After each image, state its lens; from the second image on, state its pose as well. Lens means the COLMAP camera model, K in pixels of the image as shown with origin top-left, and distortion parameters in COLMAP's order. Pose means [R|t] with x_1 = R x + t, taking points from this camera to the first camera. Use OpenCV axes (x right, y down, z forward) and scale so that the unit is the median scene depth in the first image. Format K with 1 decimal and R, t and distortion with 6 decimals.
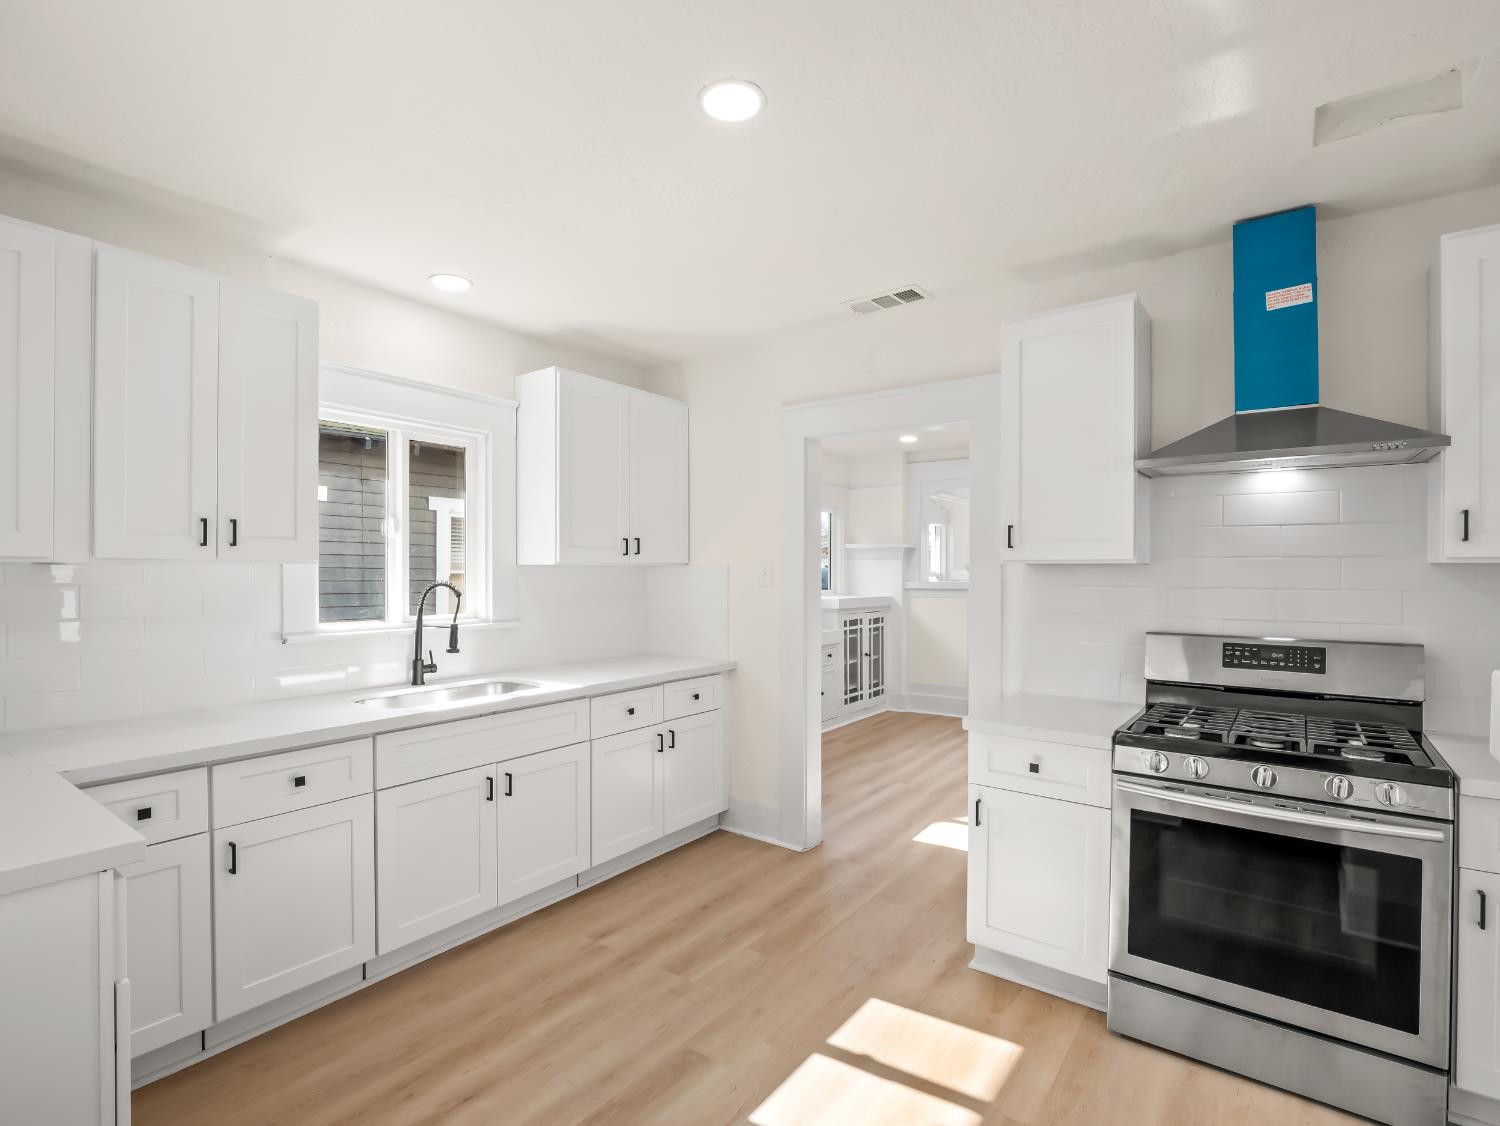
lens RADIAL K [[747.7, 0, 750.0], [0, 747.7, 563.0], [0, 0, 1]] dist [0.002005, -0.000093]
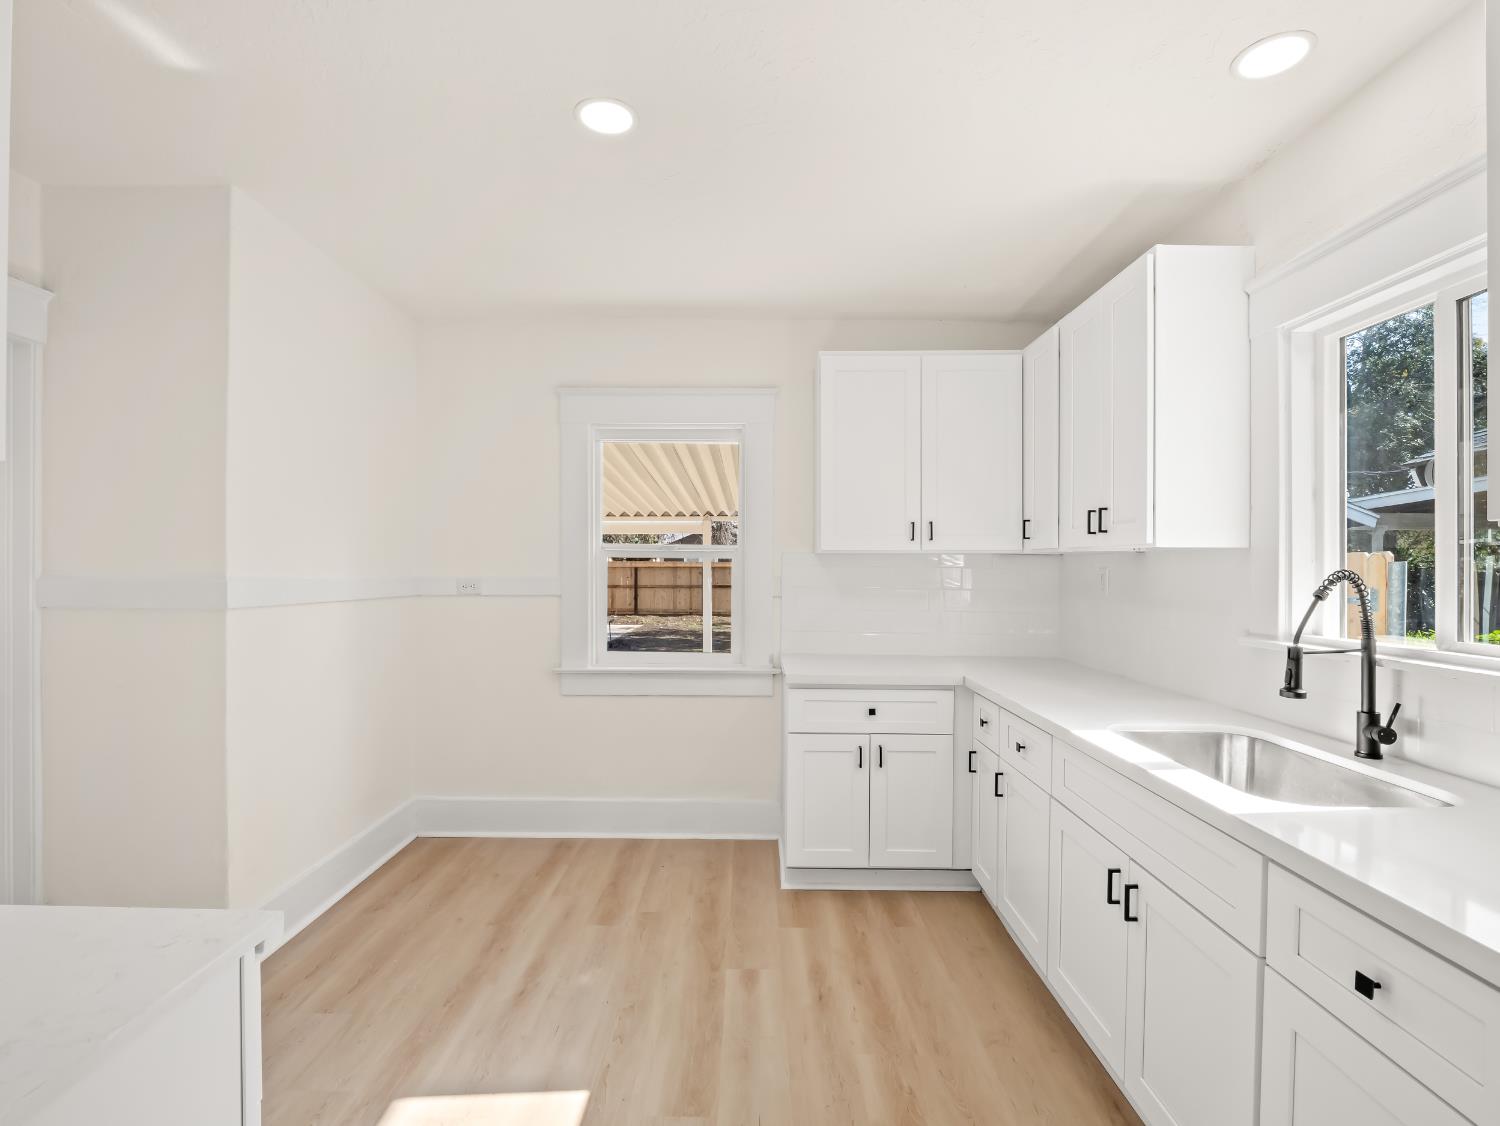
lens RADIAL K [[747.7, 0, 750.0], [0, 747.7, 563.0], [0, 0, 1]] dist [0.002005, -0.000093]
pose [[-0.808025, -0.009065, -0.589078, 0.349173], [-0.000829, 0.999898, -0.014250, 0.033817], [0.589147, -0.011026, -0.807951, 1.576148]]
